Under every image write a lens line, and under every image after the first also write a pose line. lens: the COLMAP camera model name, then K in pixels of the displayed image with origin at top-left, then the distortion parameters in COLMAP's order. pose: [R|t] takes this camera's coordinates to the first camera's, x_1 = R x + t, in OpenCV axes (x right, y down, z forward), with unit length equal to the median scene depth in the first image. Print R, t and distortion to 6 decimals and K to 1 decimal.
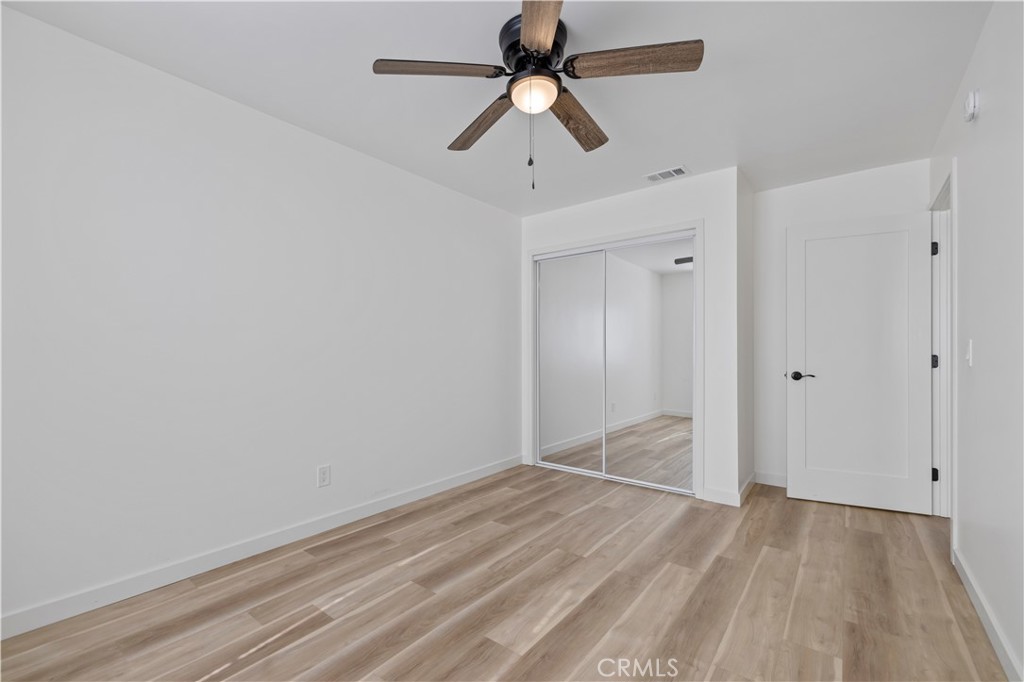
lens RADIAL K [[436.2, 0, 504.3], [0, 436.2, 354.9], [0, 0, 1]] dist [0.002236, -0.000048]
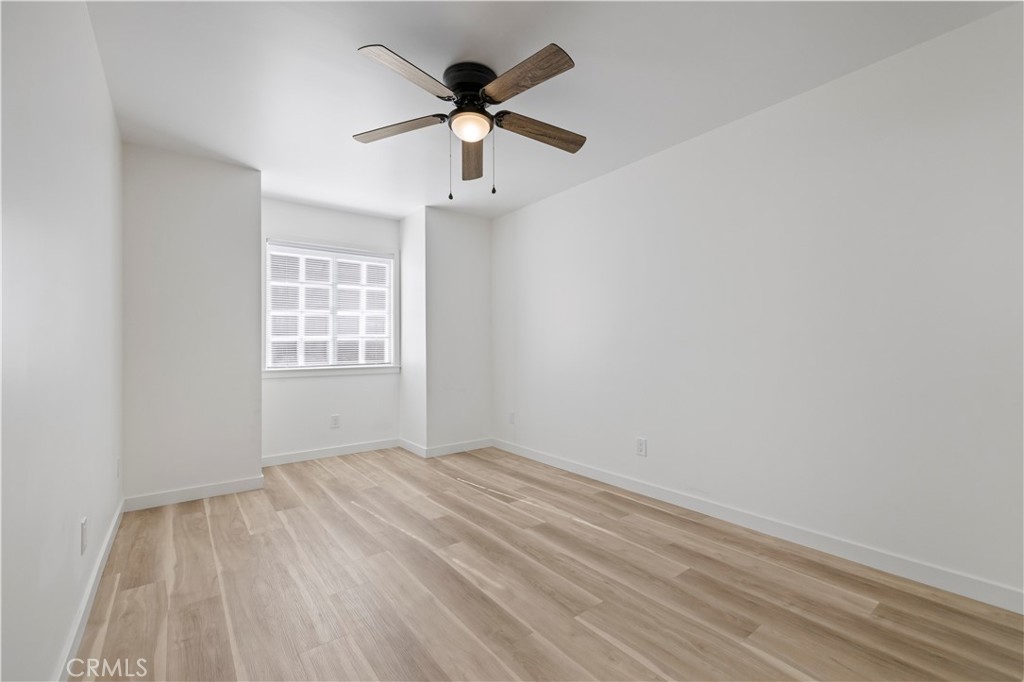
lens RADIAL K [[436.2, 0, 506.0], [0, 436.2, 341.9], [0, 0, 1]] dist [0.002236, -0.000048]
pose [[-0.254235, -0.010386, -0.967087, 0.912035], [0.000557, 0.999941, -0.010886, 0.008635], [0.967142, -0.003306, -0.254214, 1.057603]]
